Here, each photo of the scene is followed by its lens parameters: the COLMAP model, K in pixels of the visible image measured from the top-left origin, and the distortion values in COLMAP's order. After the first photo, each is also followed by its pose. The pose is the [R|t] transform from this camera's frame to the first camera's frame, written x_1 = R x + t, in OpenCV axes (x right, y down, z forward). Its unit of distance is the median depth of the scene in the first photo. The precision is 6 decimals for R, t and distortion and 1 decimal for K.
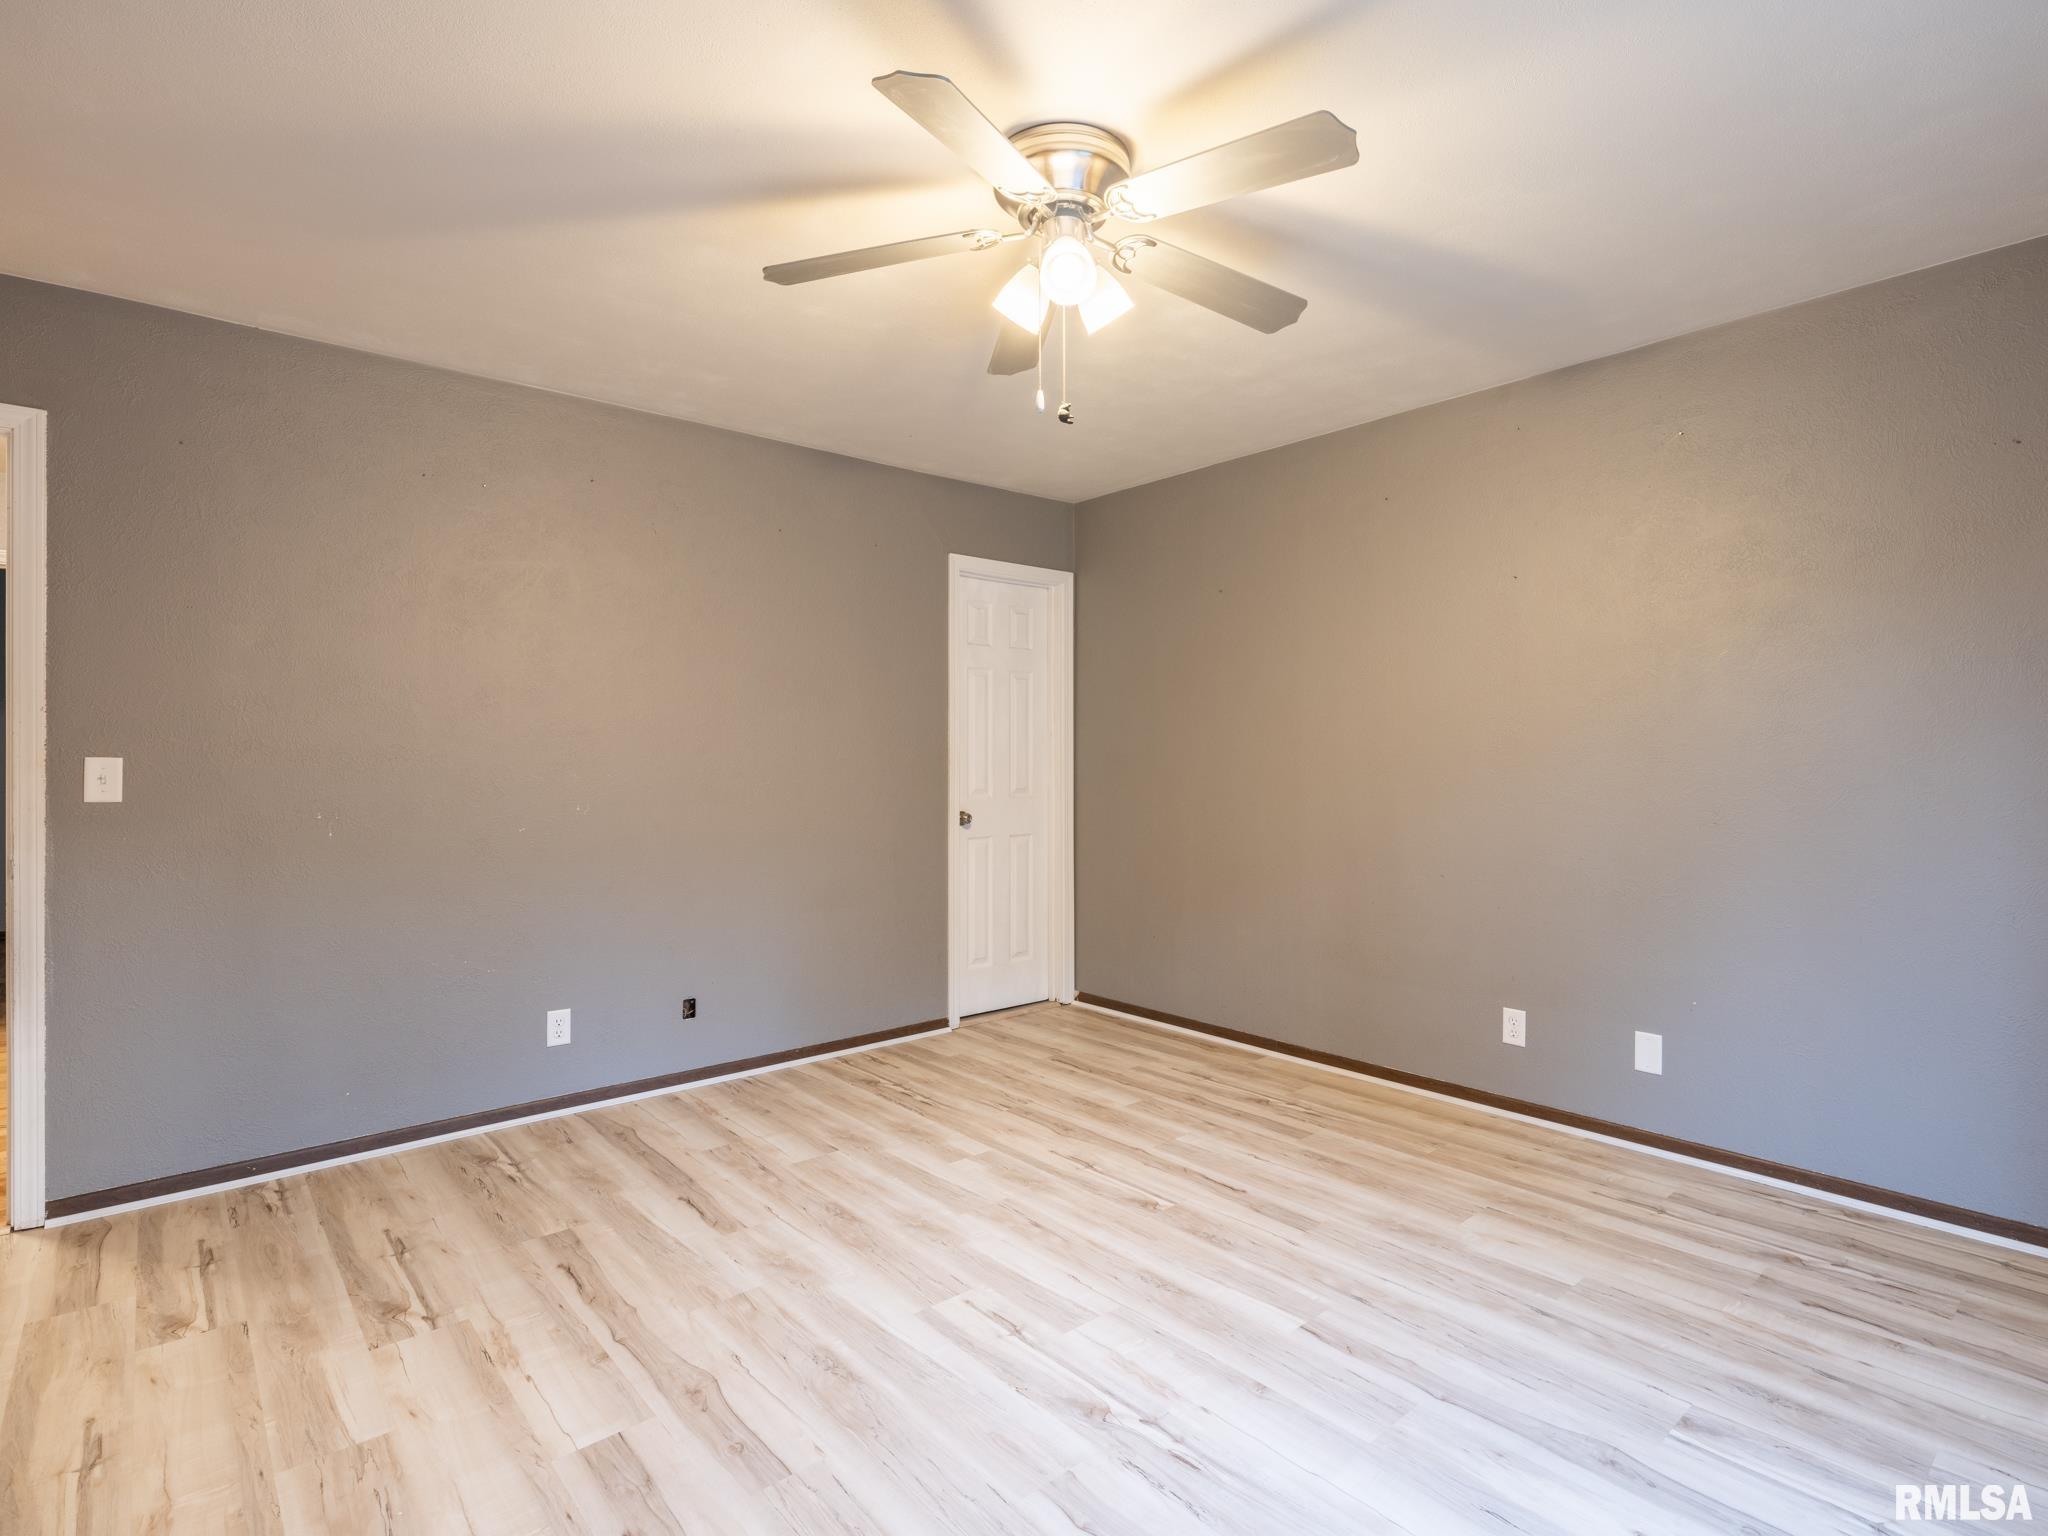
lens RADIAL K [[1014.3, 0, 1060.1], [0, 1014.3, 764.1], [0, 0, 1]] dist [-0.002247, 0.000026]
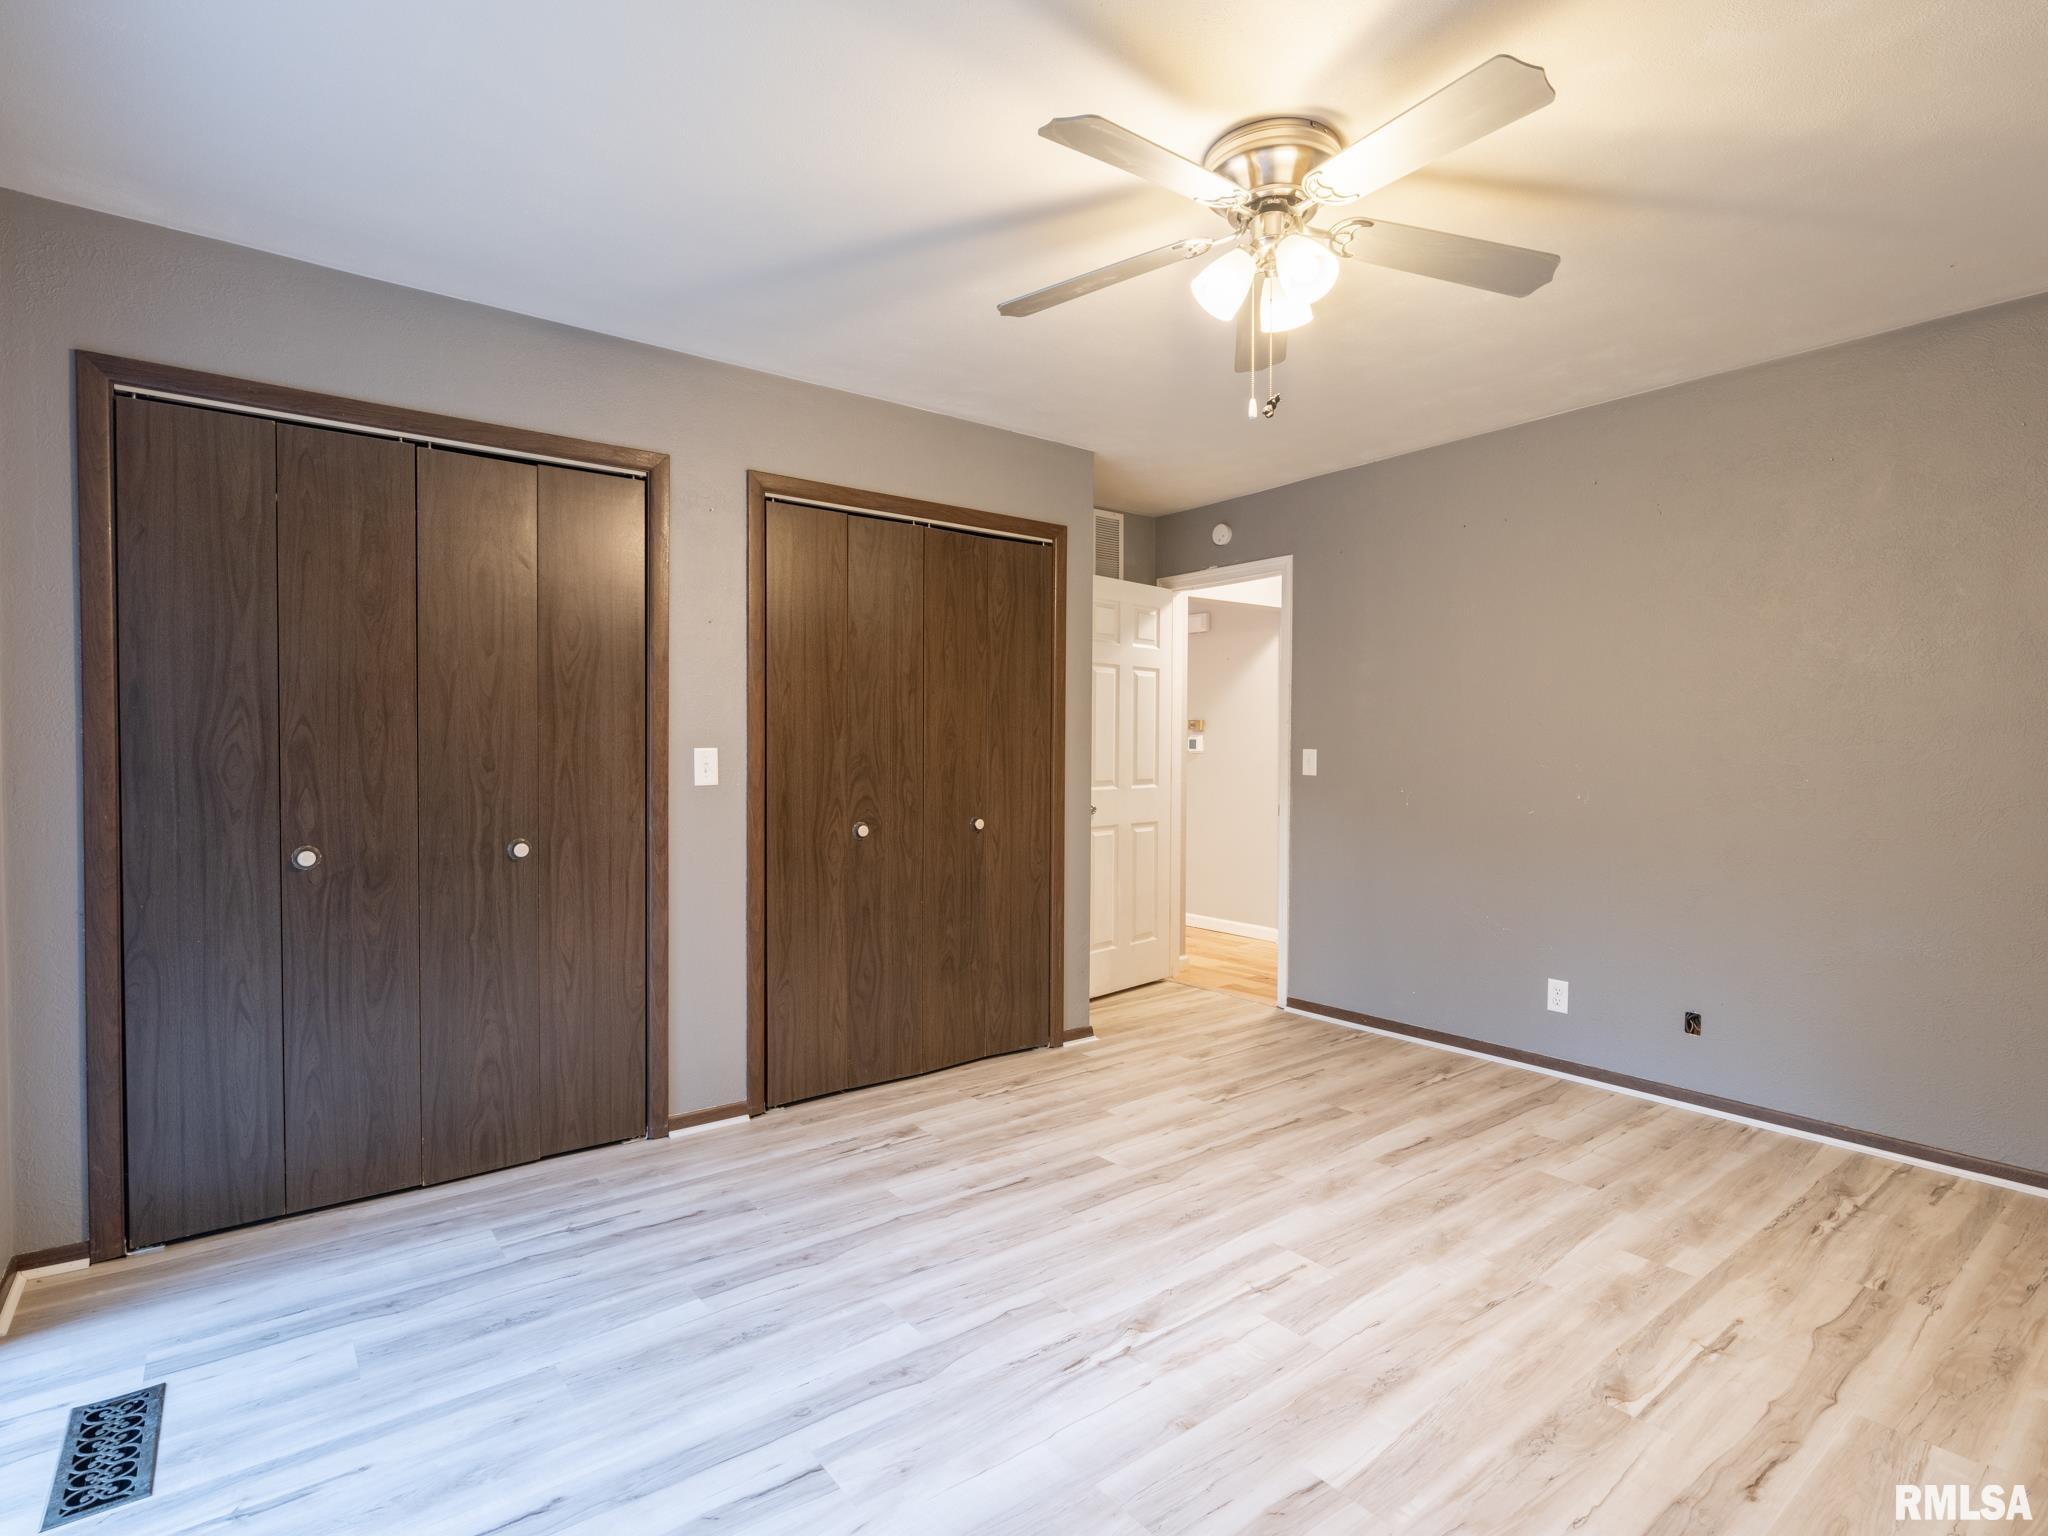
lens RADIAL K [[1014.3, 0, 1060.1], [0, 1014.3, 764.1], [0, 0, 1]] dist [-0.002247, 0.000026]
pose [[-0.032271, 0.016306, -0.999346, 0.842028], [-0.006019, 0.999846, 0.016509, -0.008312], [0.999461, 0.006548, -0.032168, 0.678059]]
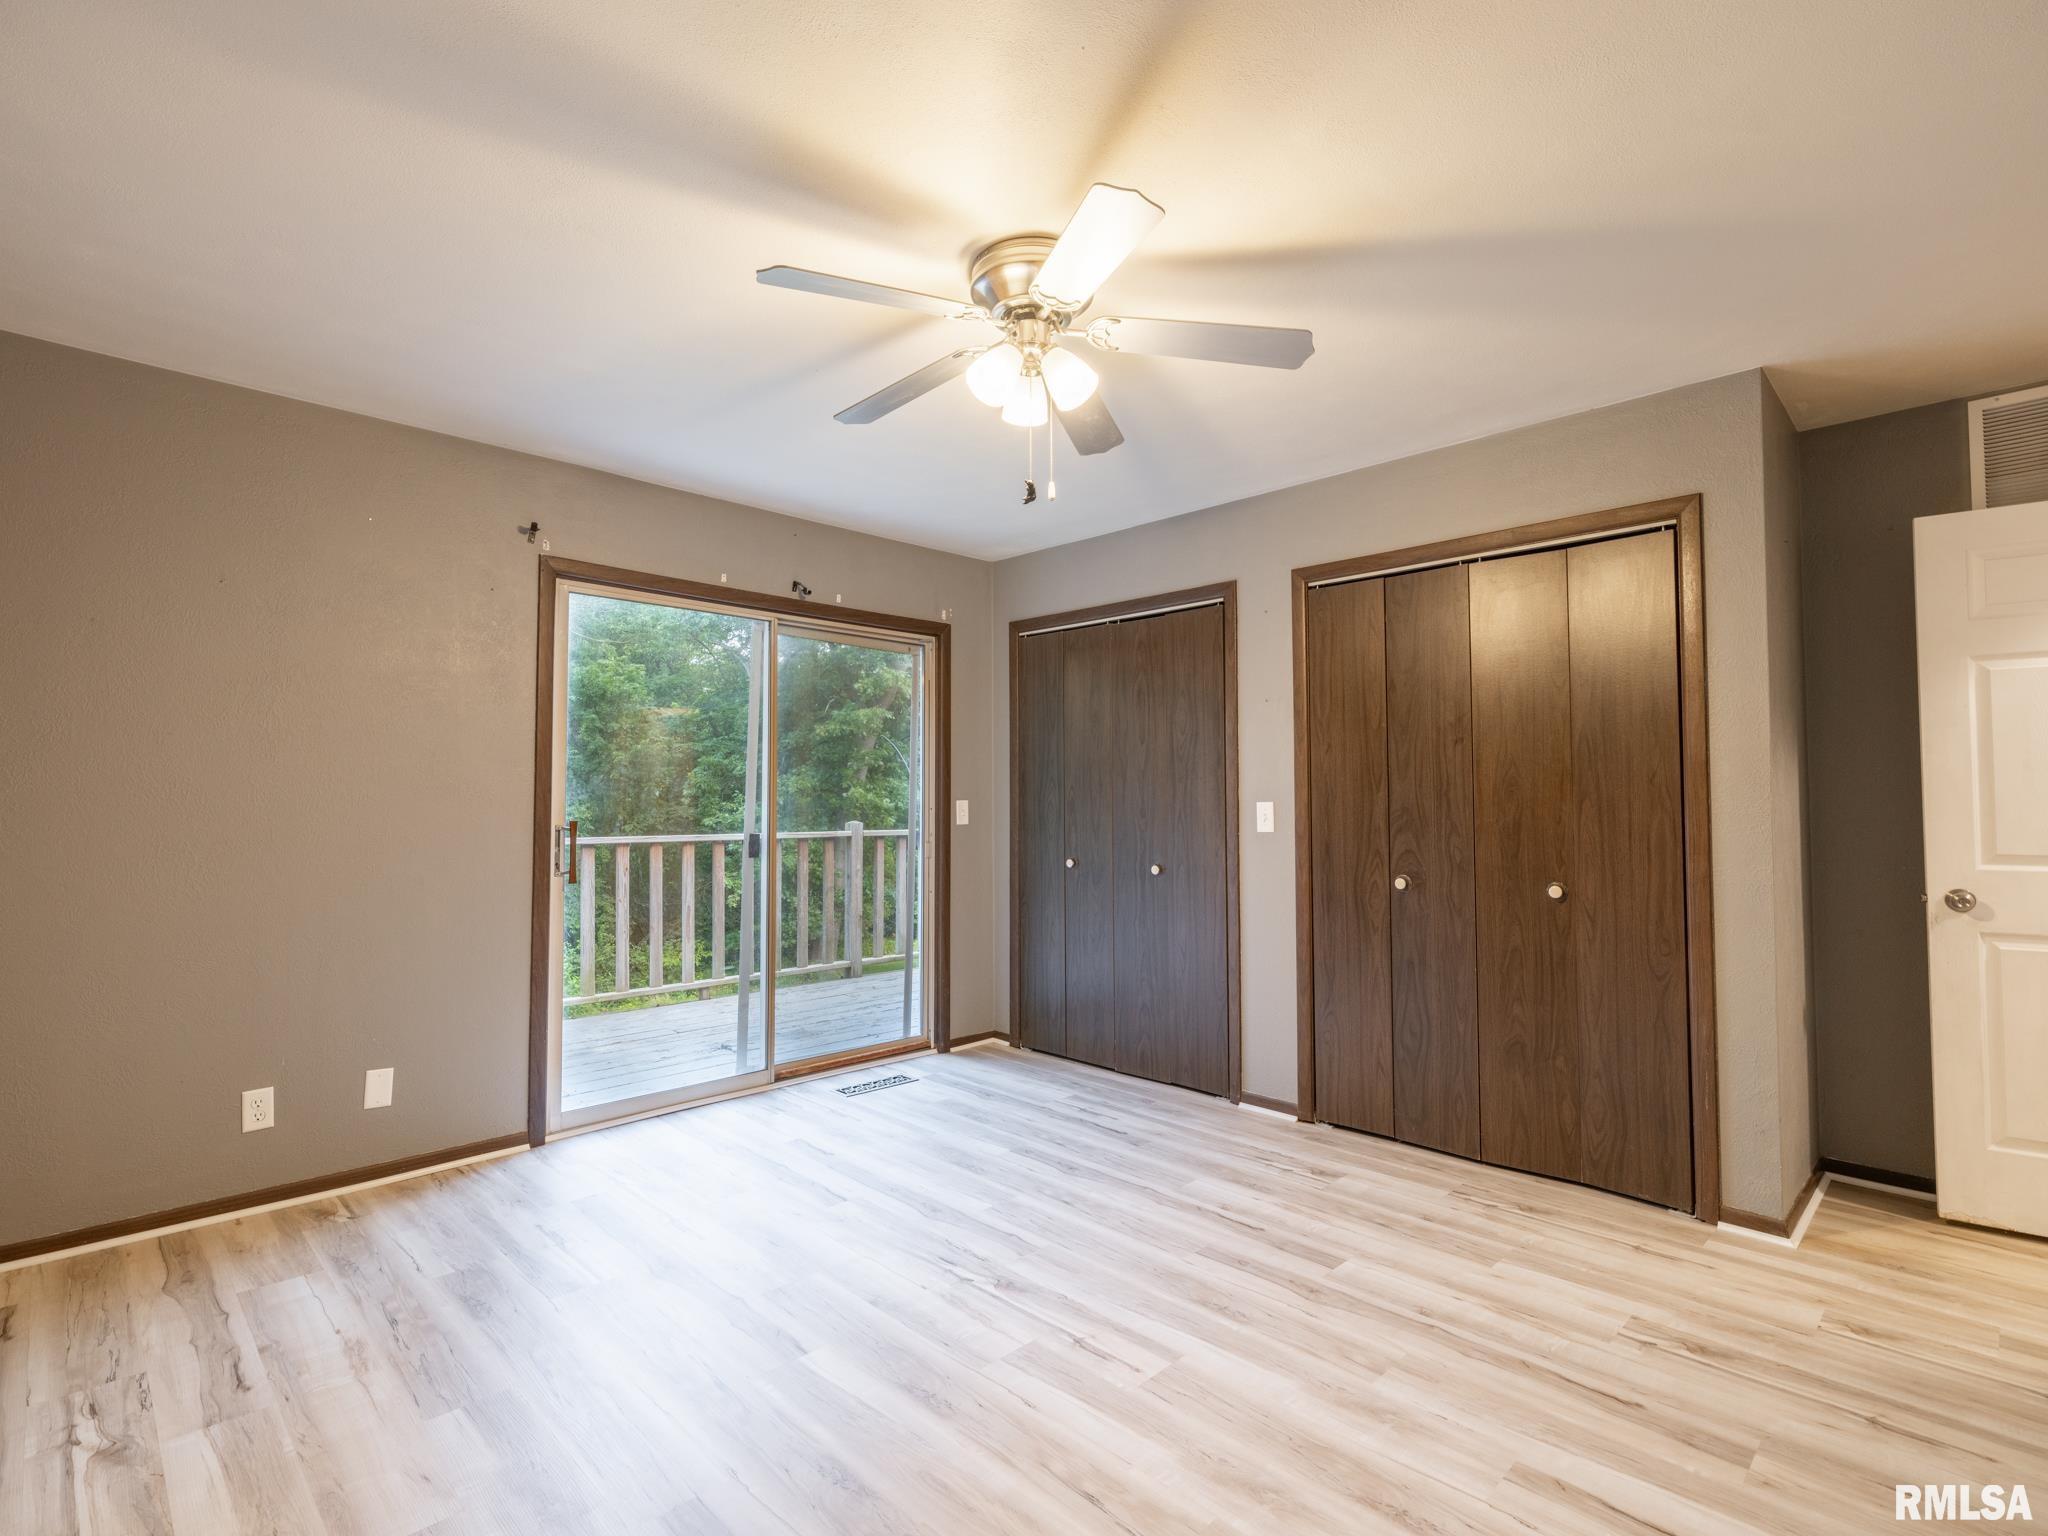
lens RADIAL K [[1014.3, 0, 1060.1], [0, 1014.3, 764.1], [0, 0, 1]] dist [-0.002247, 0.000026]
pose [[-0.996438, 0.000498, -0.084327, 0.054728], [0.003443, 0.999389, -0.034790, -0.010091], [0.084259, -0.034957, -0.995831, 1.720382]]
